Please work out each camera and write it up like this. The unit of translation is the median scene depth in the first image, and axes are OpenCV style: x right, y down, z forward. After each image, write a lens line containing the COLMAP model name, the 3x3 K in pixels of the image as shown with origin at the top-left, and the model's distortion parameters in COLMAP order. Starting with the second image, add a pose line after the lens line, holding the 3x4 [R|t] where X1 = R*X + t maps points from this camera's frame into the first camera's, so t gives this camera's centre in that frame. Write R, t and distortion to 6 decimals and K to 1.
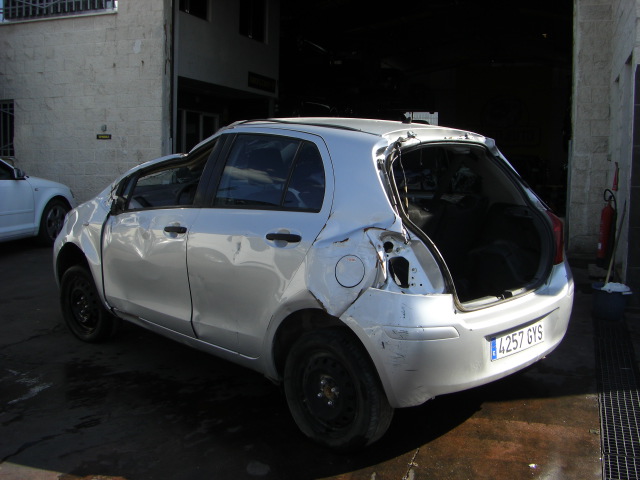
lens RADIAL K [[729.7, 0, 320.0], [0, 729.7, 240.0], [0, 0, 1]] dist [-0.208709, 0.203815]
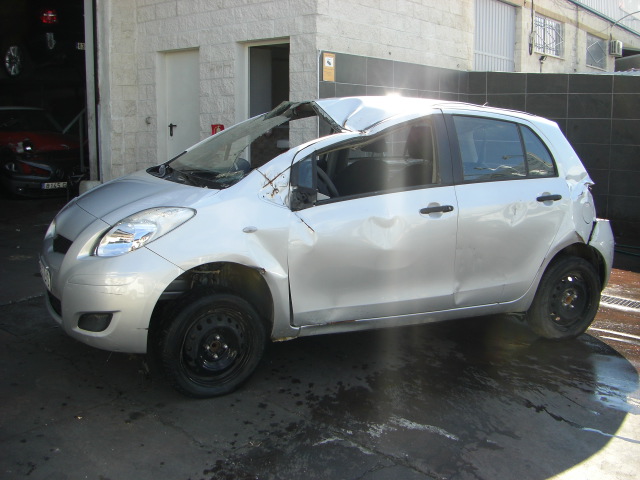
lens RADIAL K [[729.7, 0, 320.0], [0, 729.7, 240.0], [0, 0, 1]] dist [-0.208709, 0.203815]
pose [[0.307547, -0.167378, 0.936696, -1.239991], [0.104118, 0.984416, 0.141719, -0.136881], [-0.945819, 0.053942, 0.320181, 0.860551]]
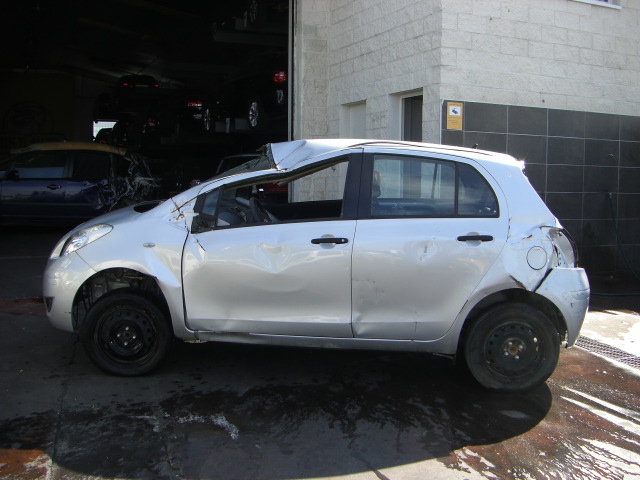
lens RADIAL K [[729.7, 0, 320.0], [0, 729.7, 240.0], [0, 0, 1]] dist [-0.208709, 0.203815]
pose [[0.735652, -0.067004, 0.674038, -0.974846], [0.071706, 0.997208, 0.020868, -0.040970], [-0.673554, 0.032980, 0.738402, 0.212870]]
